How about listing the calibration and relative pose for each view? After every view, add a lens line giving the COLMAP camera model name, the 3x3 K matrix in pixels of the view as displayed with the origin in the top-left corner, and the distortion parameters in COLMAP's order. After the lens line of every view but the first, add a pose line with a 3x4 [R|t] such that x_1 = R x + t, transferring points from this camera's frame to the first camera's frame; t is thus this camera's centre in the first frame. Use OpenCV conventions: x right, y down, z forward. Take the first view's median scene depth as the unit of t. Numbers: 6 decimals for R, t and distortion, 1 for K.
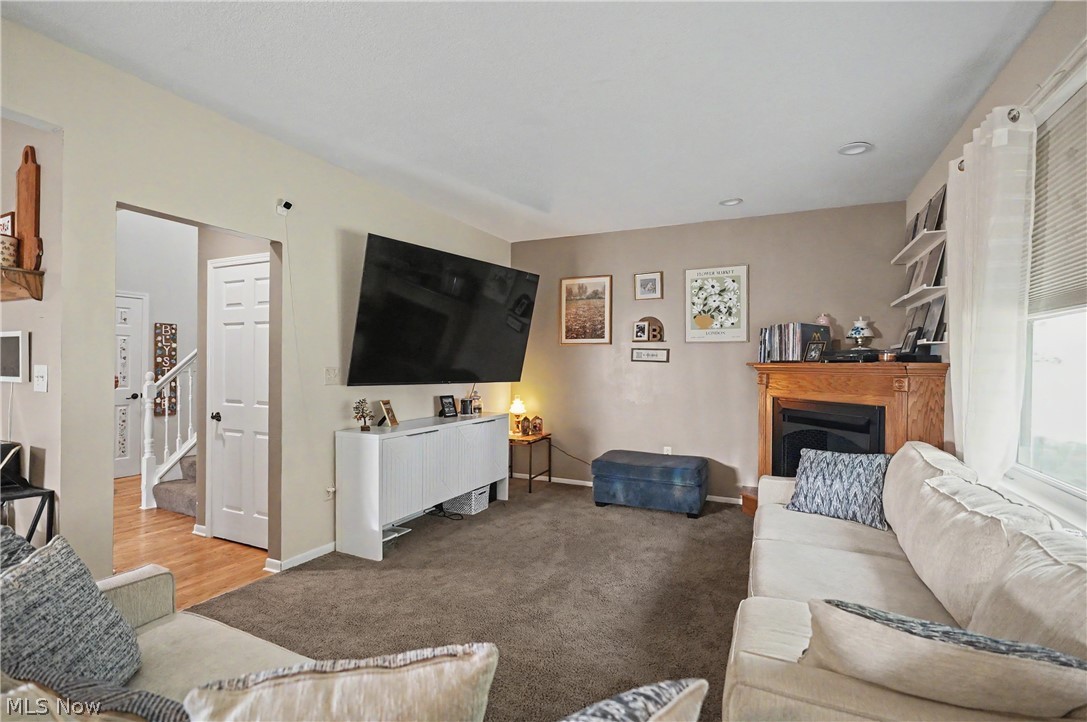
lens RADIAL K [[497.9, 0, 532.3], [0, 497.9, 365.0], [0, 0, 1]] dist [-0.008864, 0.002876]
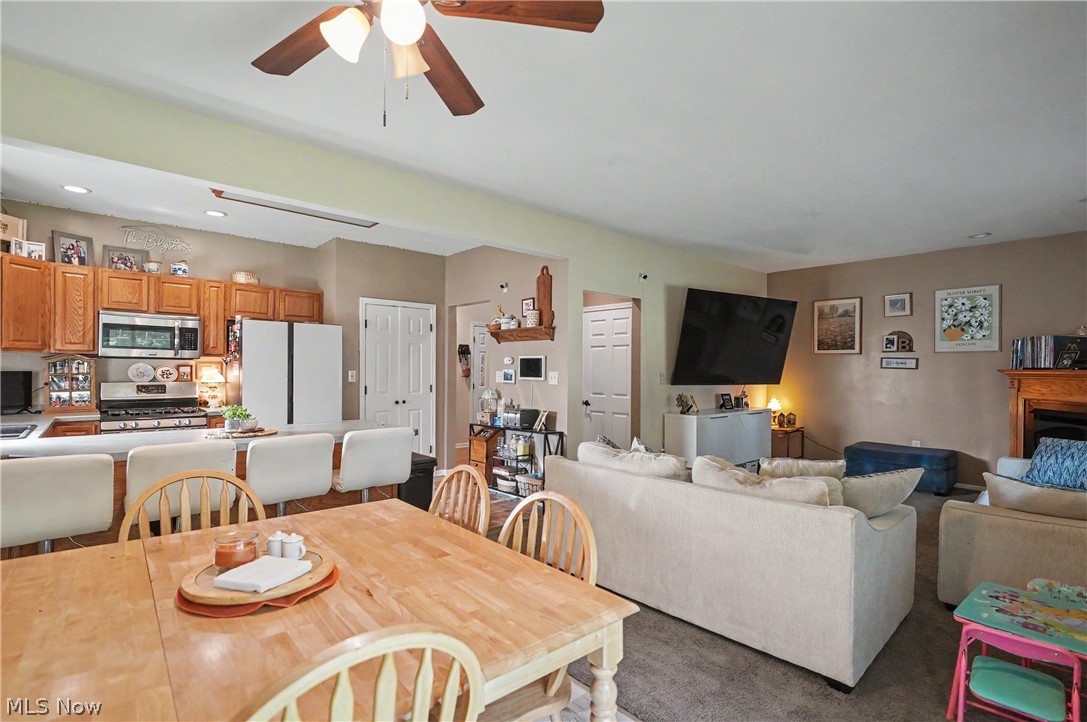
lens RADIAL K [[497.9, 0, 547.3], [0, 497.9, 373.5], [0, 0, 1]] dist [-0.008864, 0.002876]
pose [[0.927940, 0.001296, -0.372728, -0.110945], [0.000797, 0.999985, 0.005462, -0.002221], [0.372729, -0.005365, 0.927925, -0.450082]]
